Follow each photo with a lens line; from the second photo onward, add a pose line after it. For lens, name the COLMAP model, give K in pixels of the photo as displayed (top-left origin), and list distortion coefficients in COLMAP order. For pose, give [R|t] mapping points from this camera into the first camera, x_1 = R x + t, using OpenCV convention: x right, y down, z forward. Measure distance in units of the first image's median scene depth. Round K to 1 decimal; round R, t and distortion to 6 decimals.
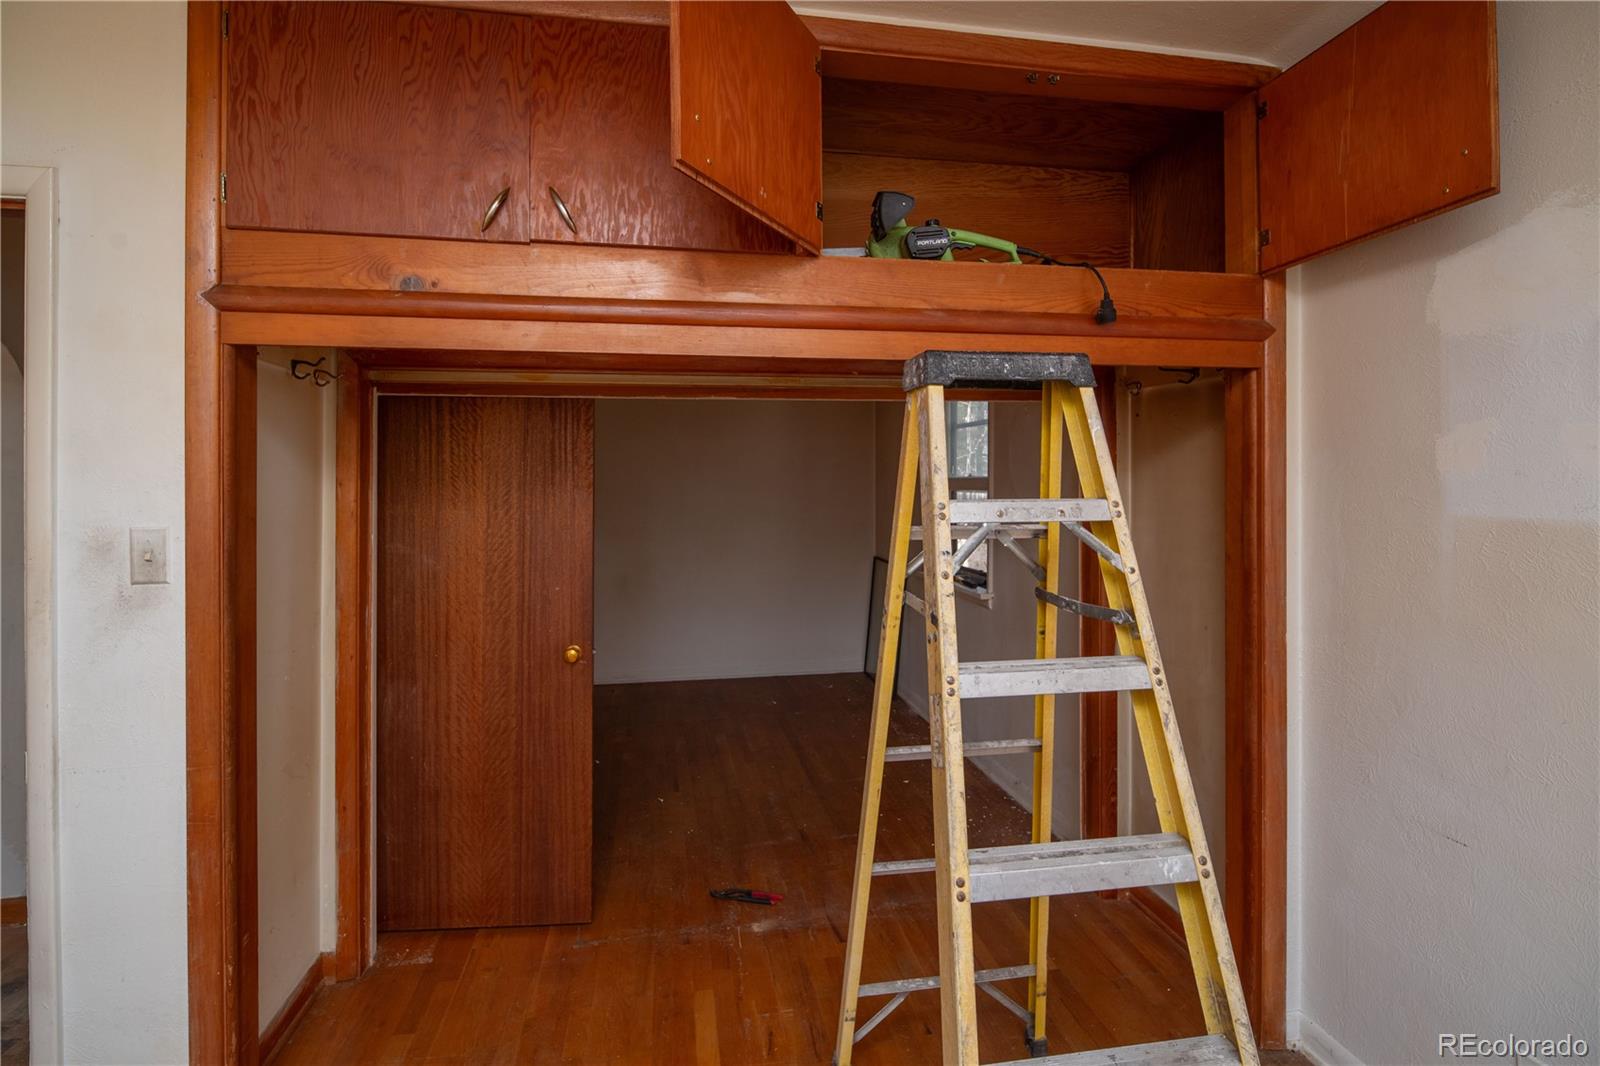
lens RADIAL K [[756.5, 0, 798.4], [0, 756.5, 473.9], [0, 0, 1]] dist [0.001236, -0.014550]
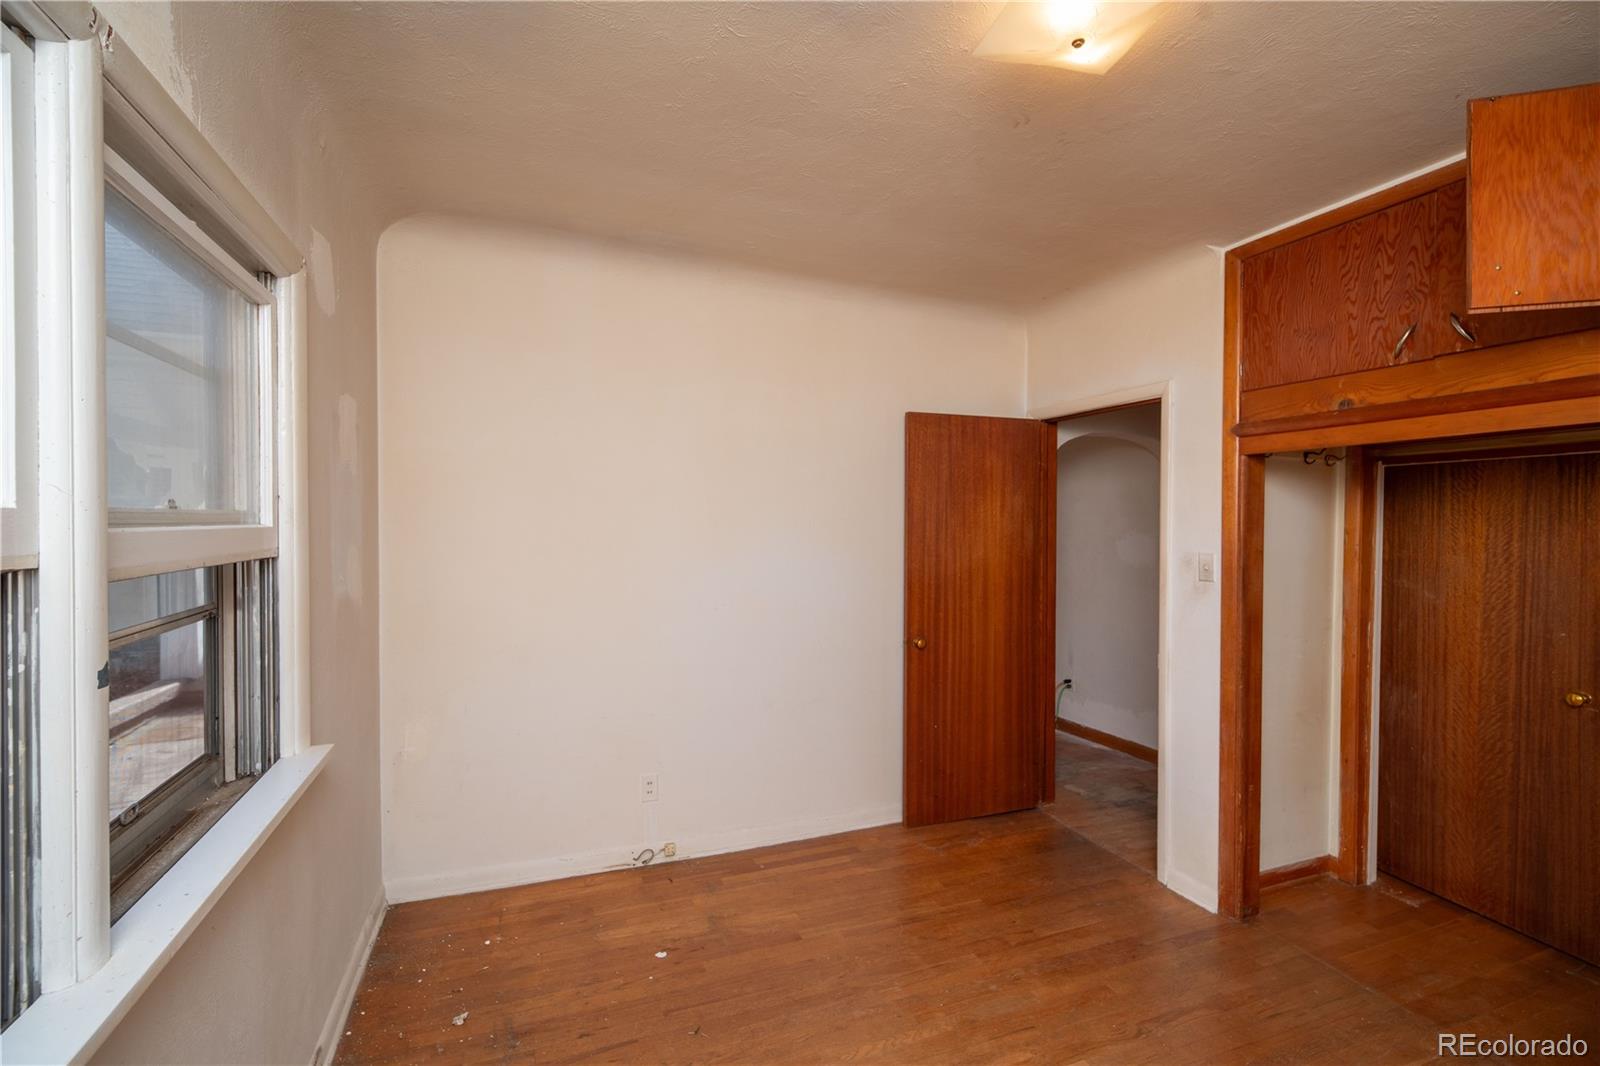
lens RADIAL K [[718.3, 0, 800.0], [0, 718.3, 533.0], [0, 0, 1]] dist [0.000713, 0.000036]
pose [[0.205295, 0.015760, -0.978573, 0.455967], [-0.000735, 0.999873, 0.015949, -0.006217], [0.978700, -0.002555, 0.205280, -0.259363]]
